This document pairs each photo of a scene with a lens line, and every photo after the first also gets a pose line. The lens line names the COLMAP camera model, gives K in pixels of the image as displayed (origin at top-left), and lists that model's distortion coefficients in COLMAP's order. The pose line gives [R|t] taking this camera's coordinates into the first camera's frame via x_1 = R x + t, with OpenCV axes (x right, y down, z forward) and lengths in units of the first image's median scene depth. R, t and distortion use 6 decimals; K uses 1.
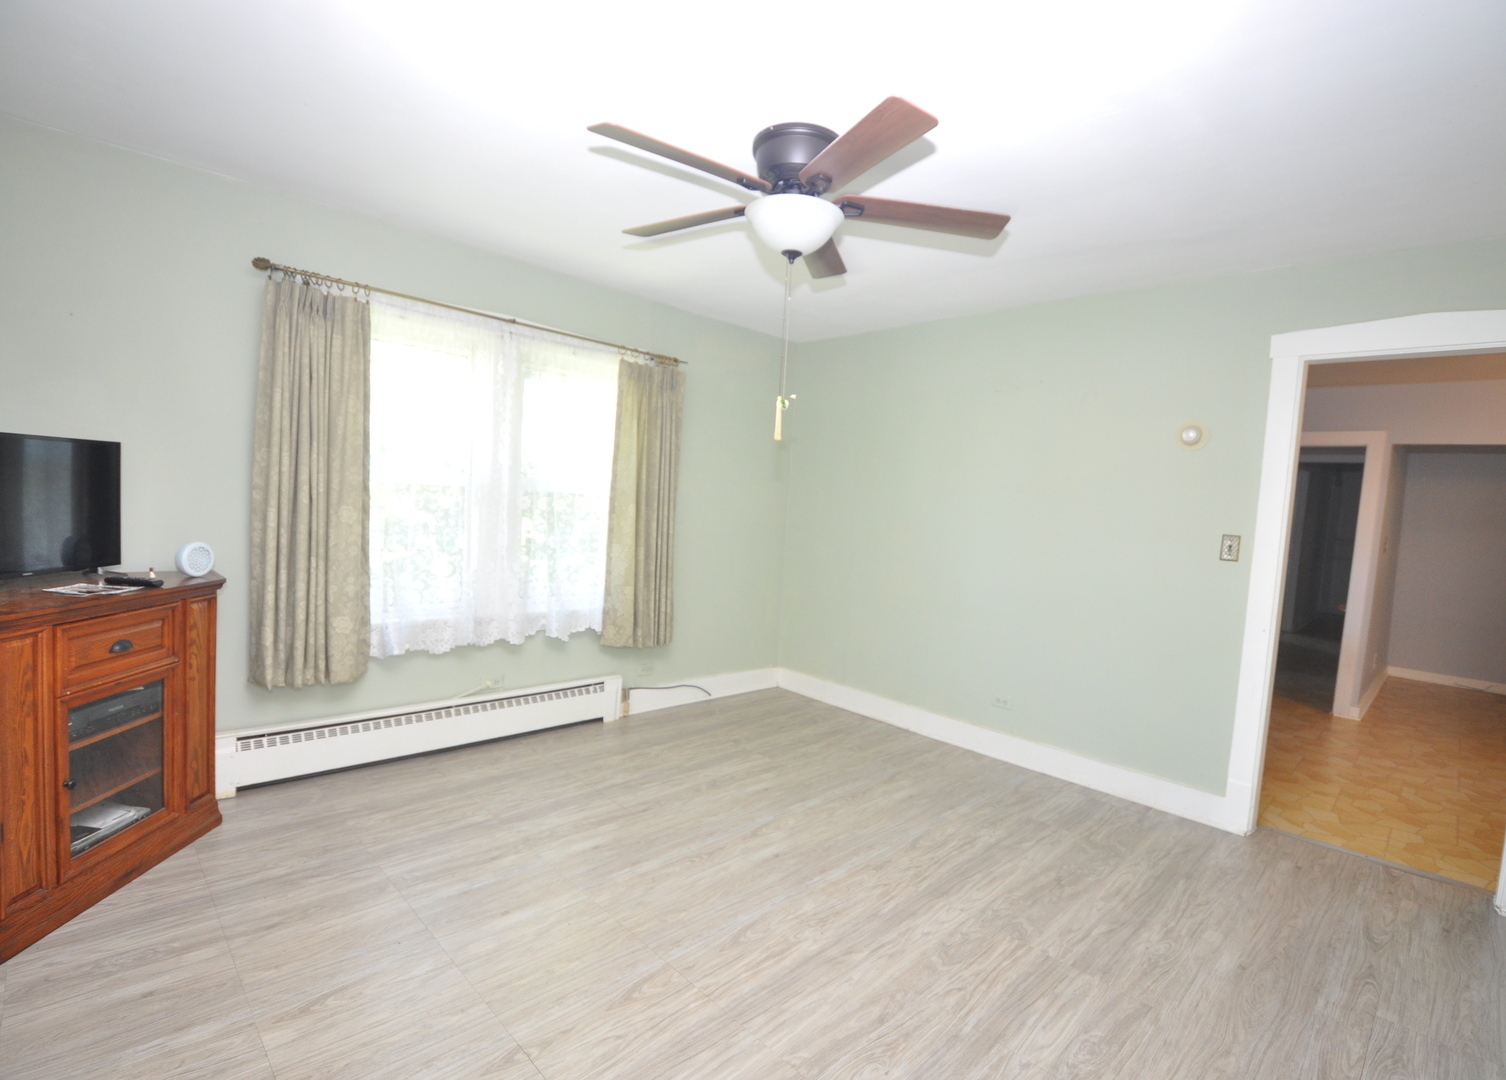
lens RADIAL K [[733.2, 0, 752.5], [0, 733.2, 538.9], [0, 0, 1]] dist [-0.002850, -0.001298]
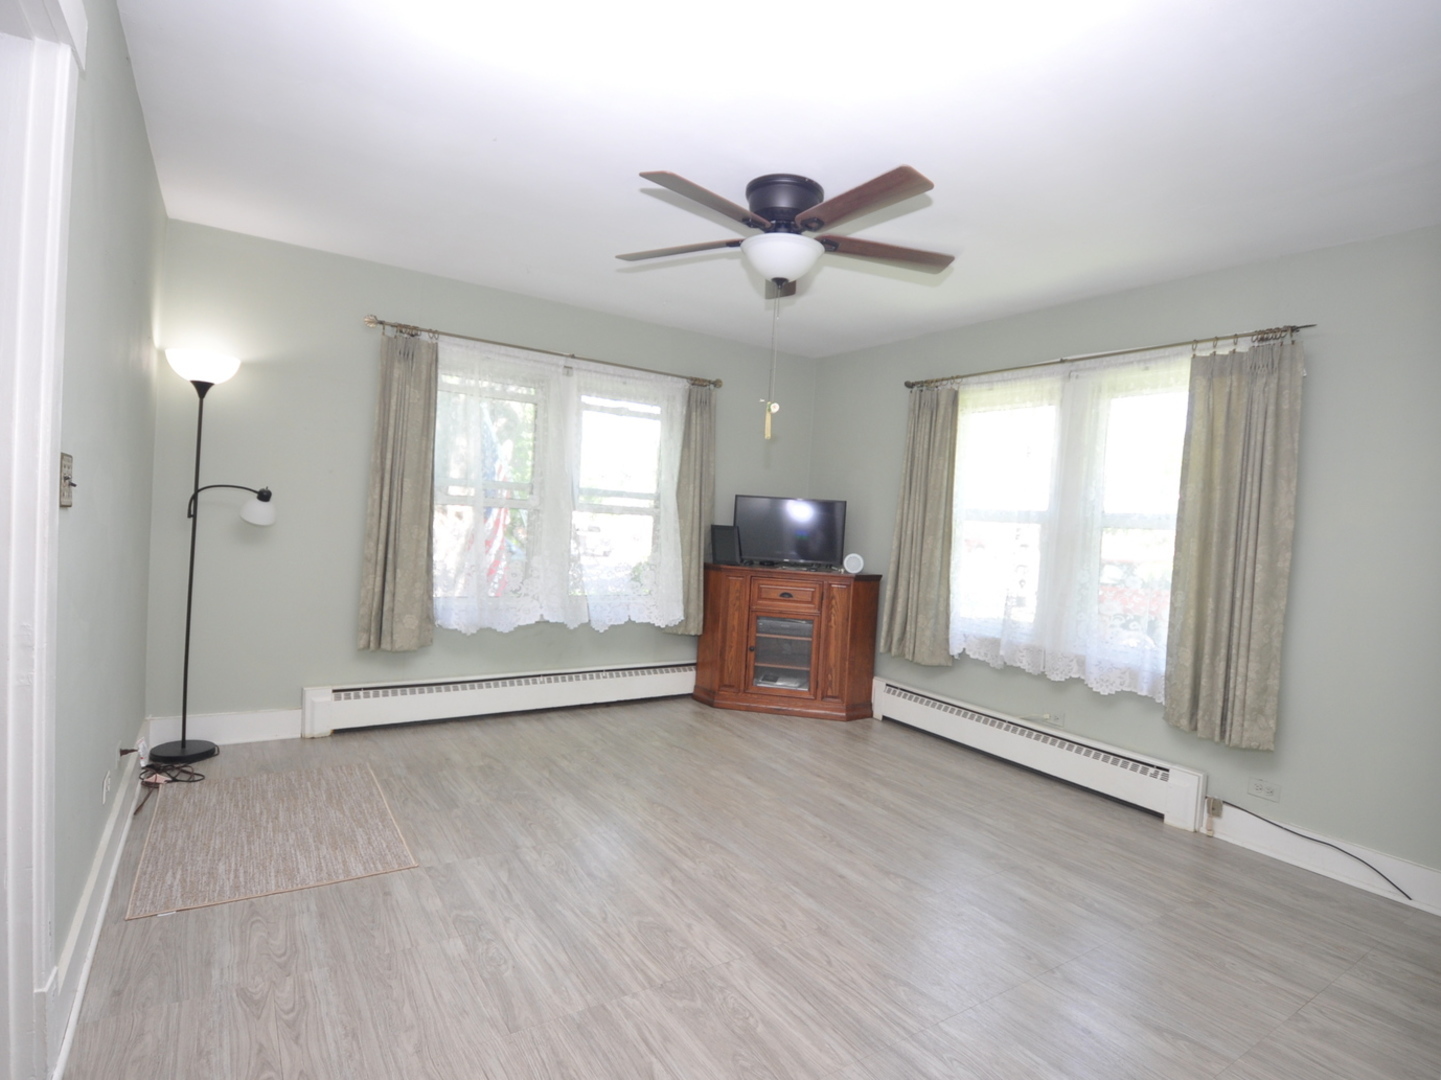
lens RADIAL K [[740.2, 0, 719.0], [0, 740.2, 543.0], [0, 0, 1]] dist [0.030148, 0.000016]
pose [[-0.186824, -0.045383, -0.981345, 0.808288], [-0.134918, 0.990652, -0.020128, 0.045102], [0.973085, 0.128641, -0.191200, 0.783910]]
